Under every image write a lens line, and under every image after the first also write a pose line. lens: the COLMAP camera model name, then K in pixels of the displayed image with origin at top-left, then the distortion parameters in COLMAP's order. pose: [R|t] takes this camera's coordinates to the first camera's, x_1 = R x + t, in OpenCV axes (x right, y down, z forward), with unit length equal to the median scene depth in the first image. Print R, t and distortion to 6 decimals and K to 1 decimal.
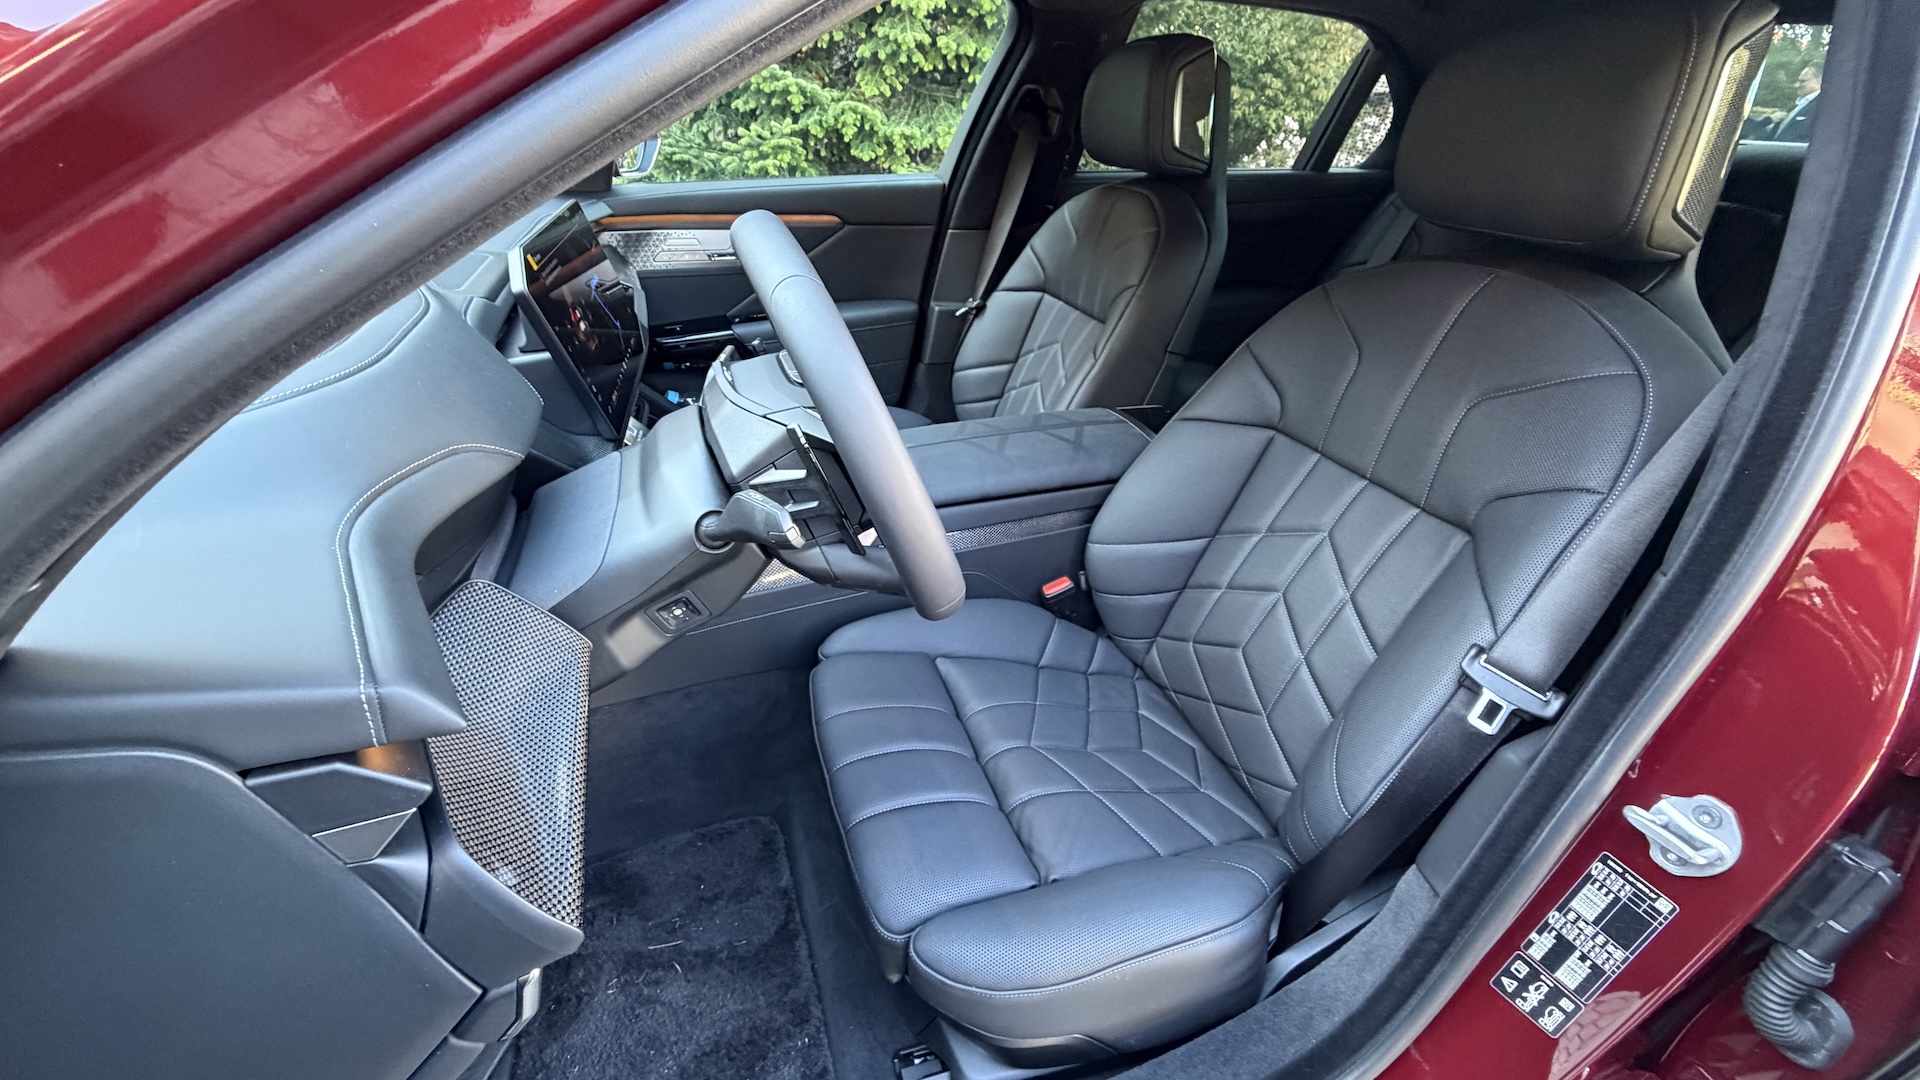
lens RADIAL K [[791.4, 0, 960.8], [0, 791.4, 536.5], [0, 0, 1]] dist [-0.001842, -0.000031]
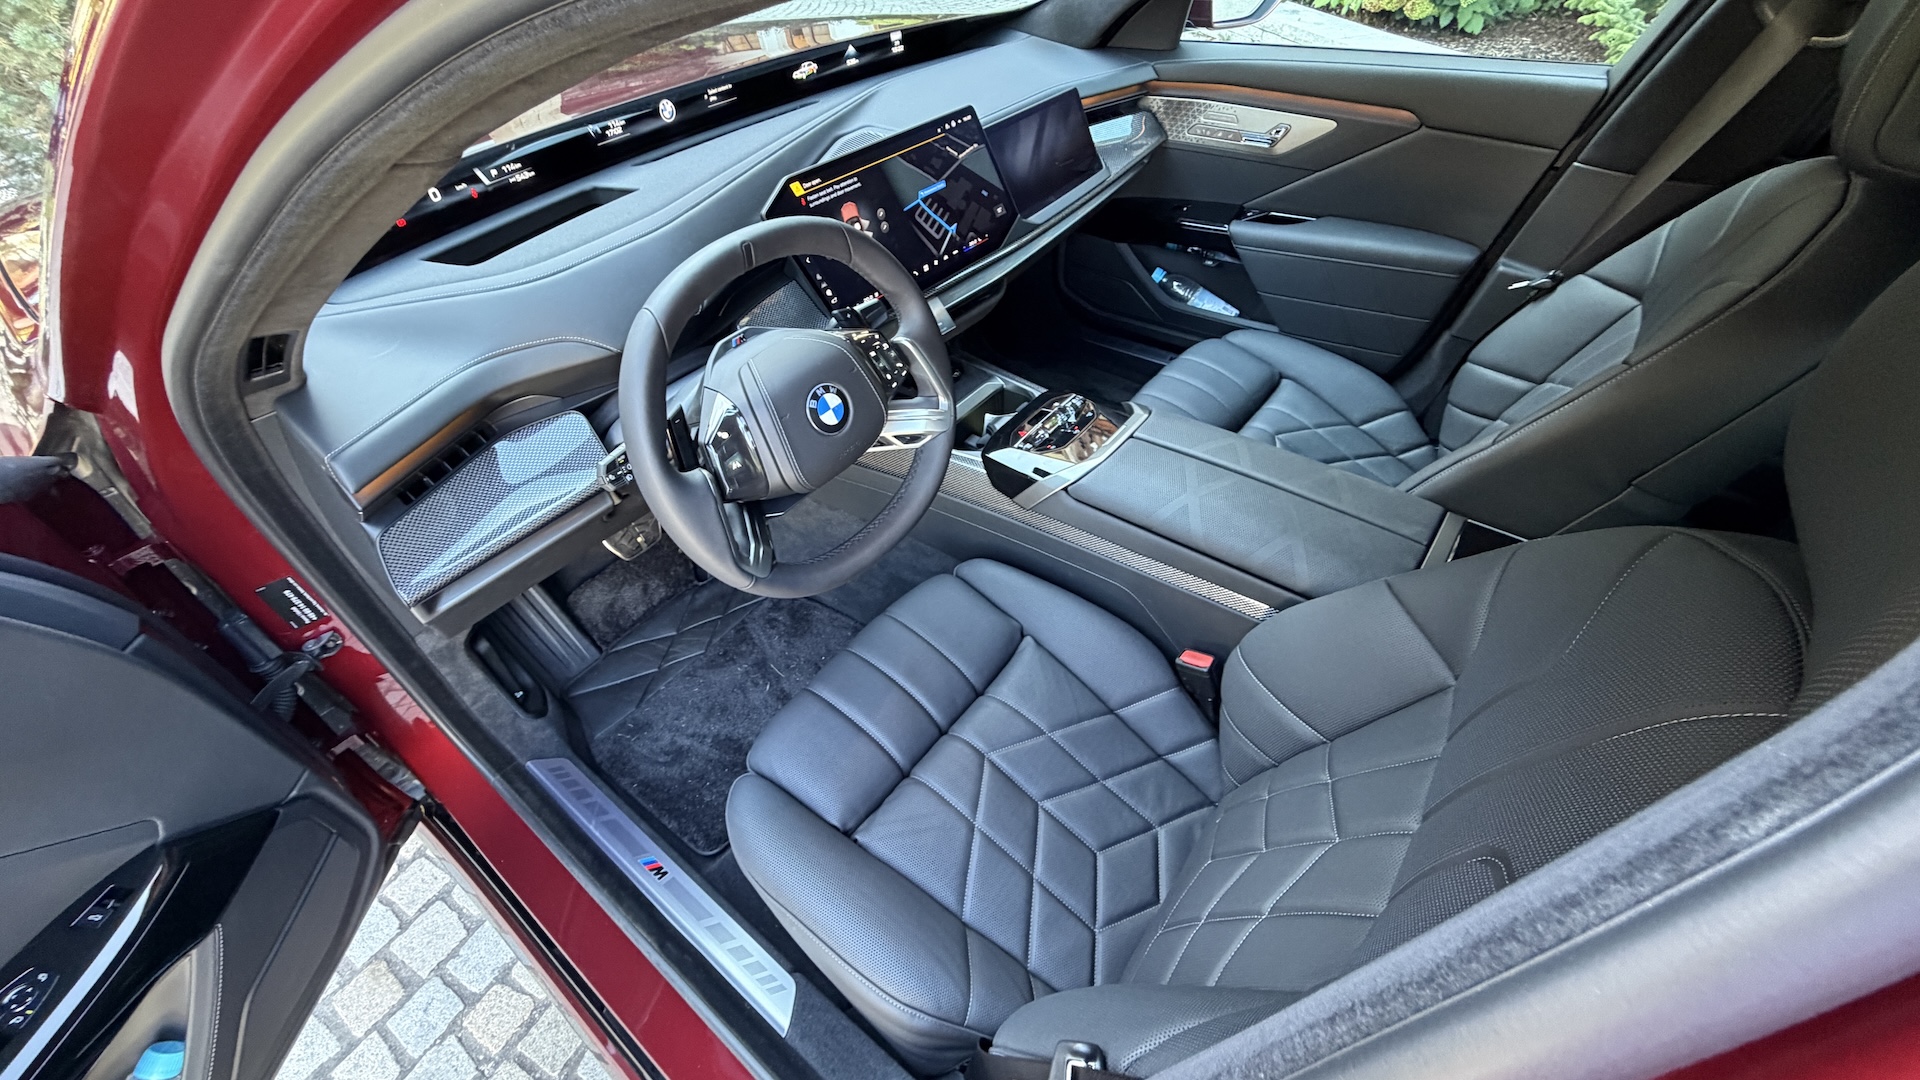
lens RADIAL K [[791.4, 0, 963.2], [0, 791.4, 544.6], [0, 0, 1]] dist [-0.001842, -0.000031]
pose [[0.526223, 0.543157, -0.654270, 0.375781], [-0.348451, 0.839586, 0.416745, -0.243239], [0.775674, 0.008680, 0.631074, 0.198964]]
